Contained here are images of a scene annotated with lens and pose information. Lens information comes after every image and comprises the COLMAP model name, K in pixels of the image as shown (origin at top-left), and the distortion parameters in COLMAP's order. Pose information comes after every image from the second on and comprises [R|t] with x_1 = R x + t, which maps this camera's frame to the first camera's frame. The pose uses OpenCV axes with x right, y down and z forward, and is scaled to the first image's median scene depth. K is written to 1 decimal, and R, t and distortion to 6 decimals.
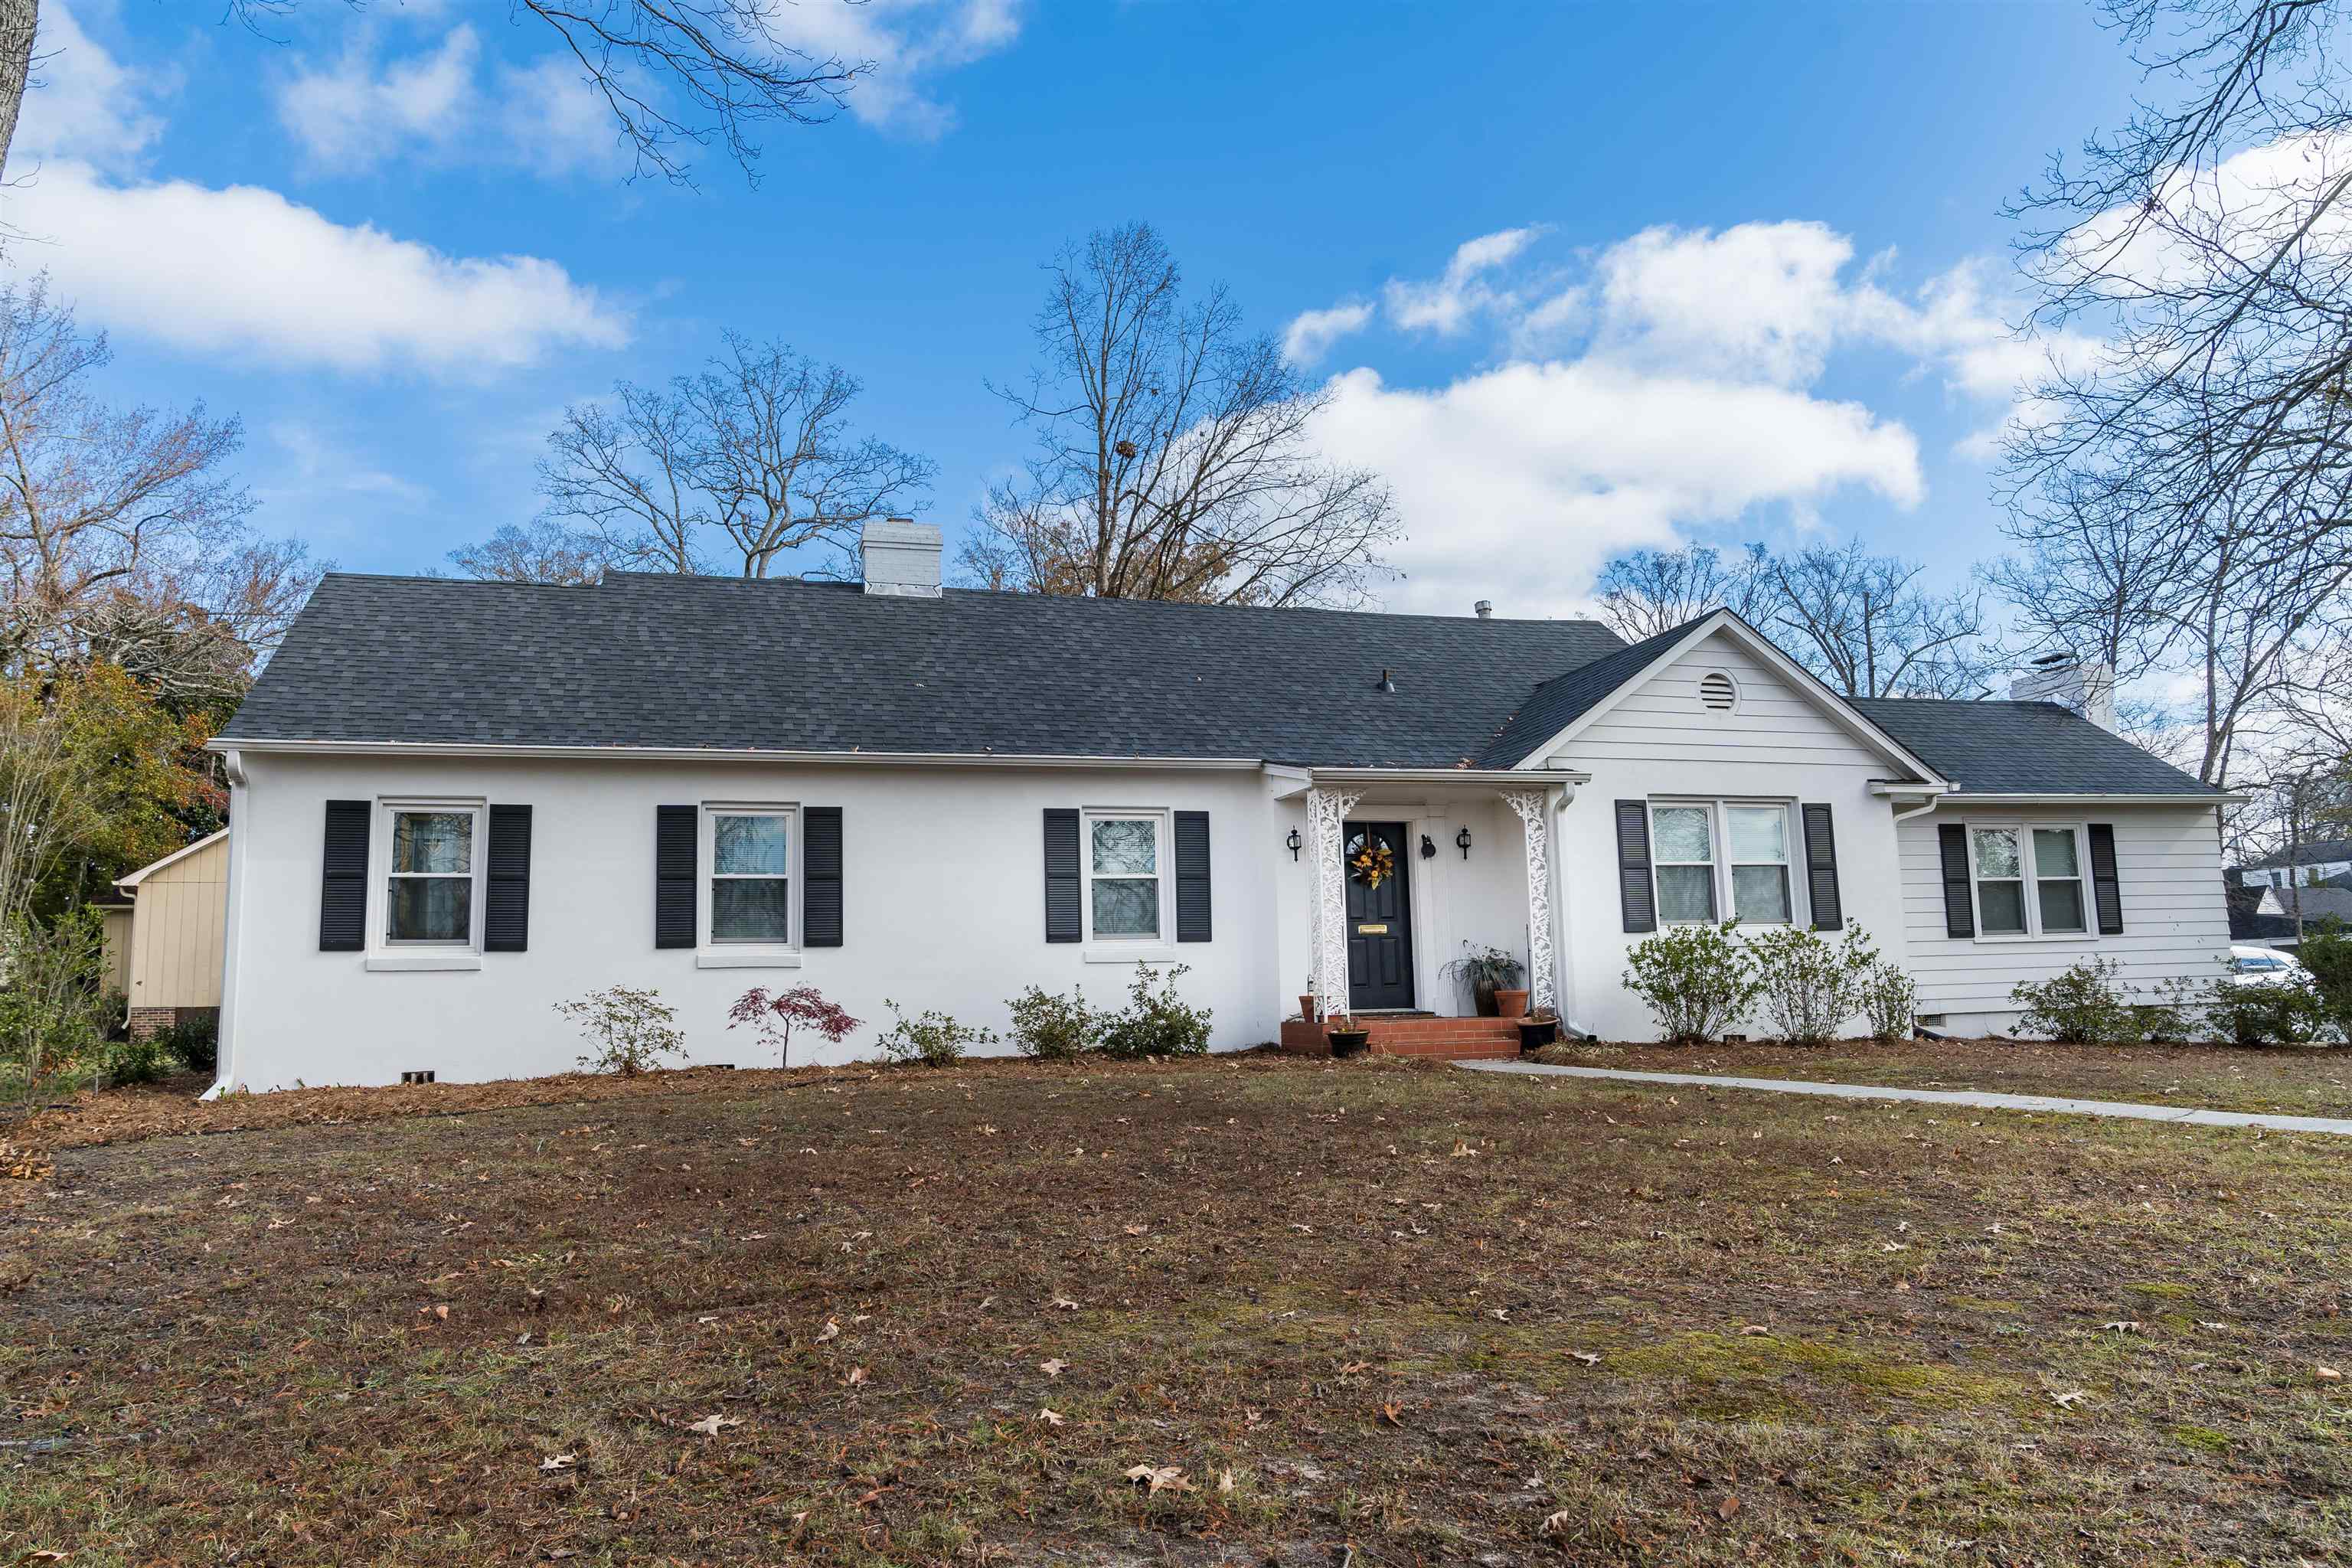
lens RADIAL K [[1563.6, 0, 1176.0], [0, 1563.6, 784.0], [0, 0, 1]] dist [-0.037880, 0.017515]
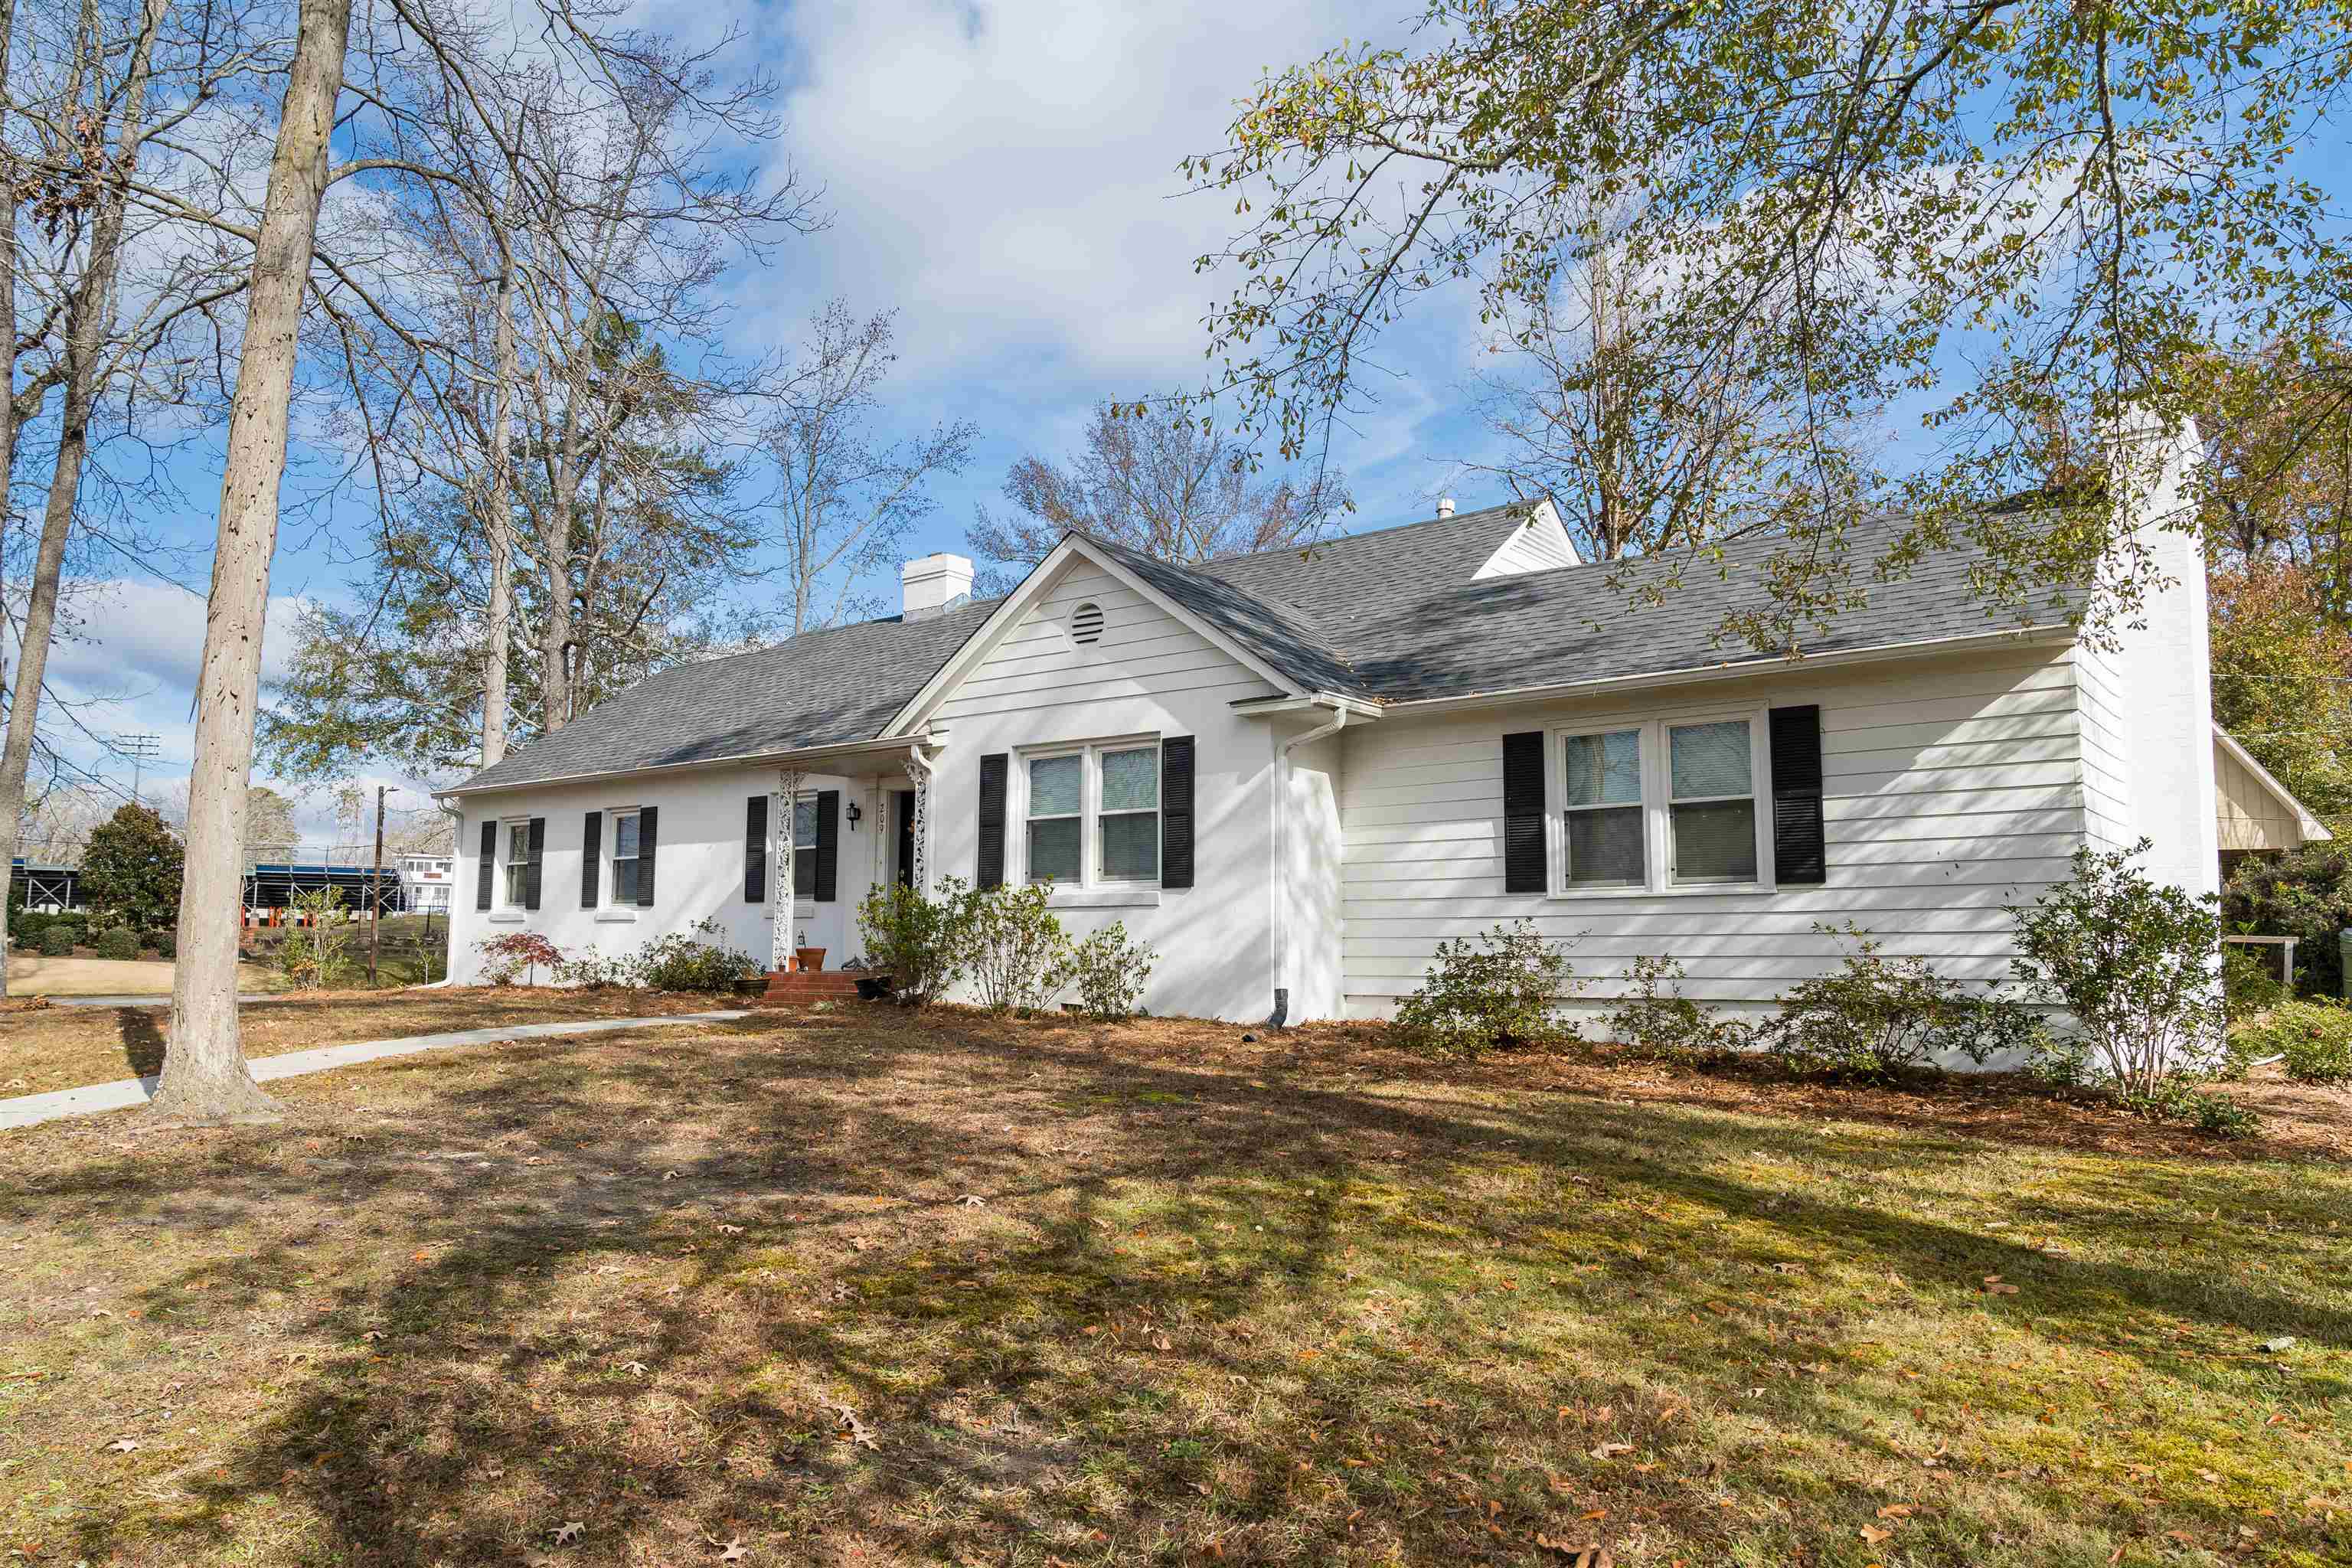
lens RADIAL K [[1563.6, 0, 1176.0], [0, 1563.6, 784.0], [0, 0, 1]] dist [-0.037880, 0.017515]
pose [[0.589395, -0.061241, -0.805520, 1.090674], [0.098458, 0.995135, -0.003616, 0.040748], [0.801823, -0.077179, 0.592557, 0.487946]]
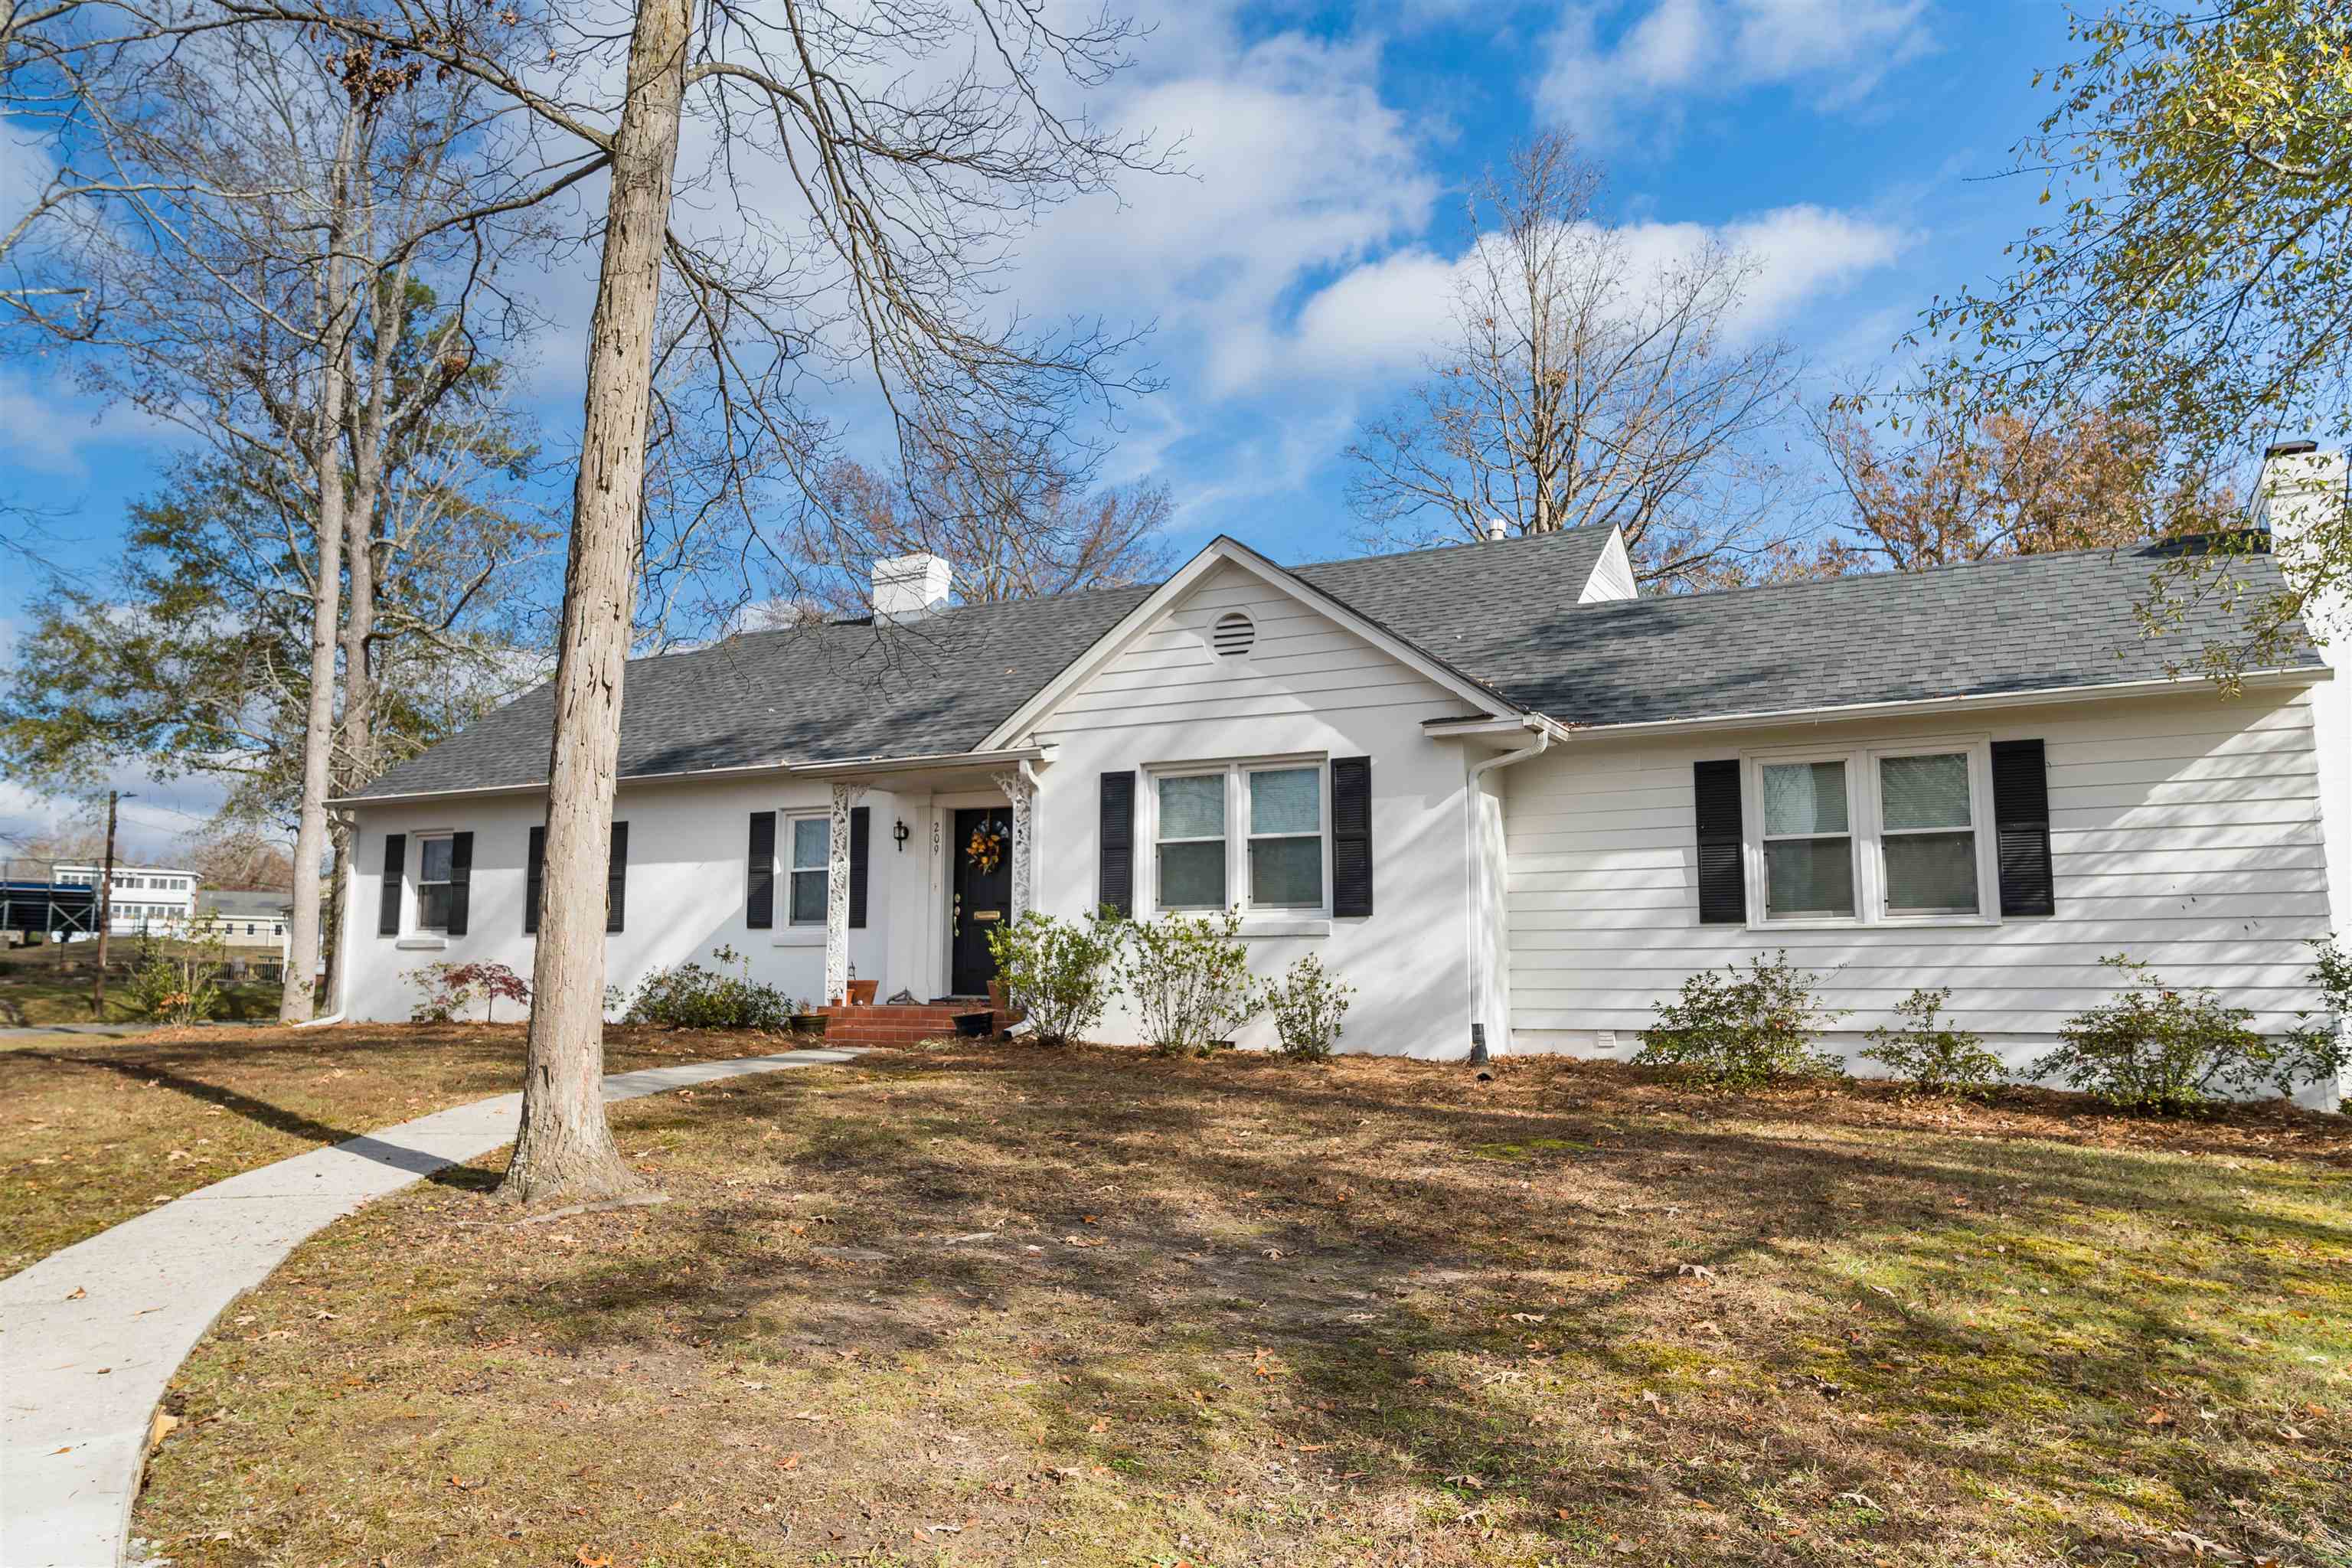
lens RADIAL K [[1592.2, 0, 1176.0], [0, 1592.2, 784.0], [0, 0, 1]] dist [-0.035658, 0.029295]
pose [[0.717347, -0.059411, -0.694179, 0.912105], [0.082426, 0.996597, -0.000117, 0.018720], [0.691824, -0.057134, 0.719803, 0.341851]]
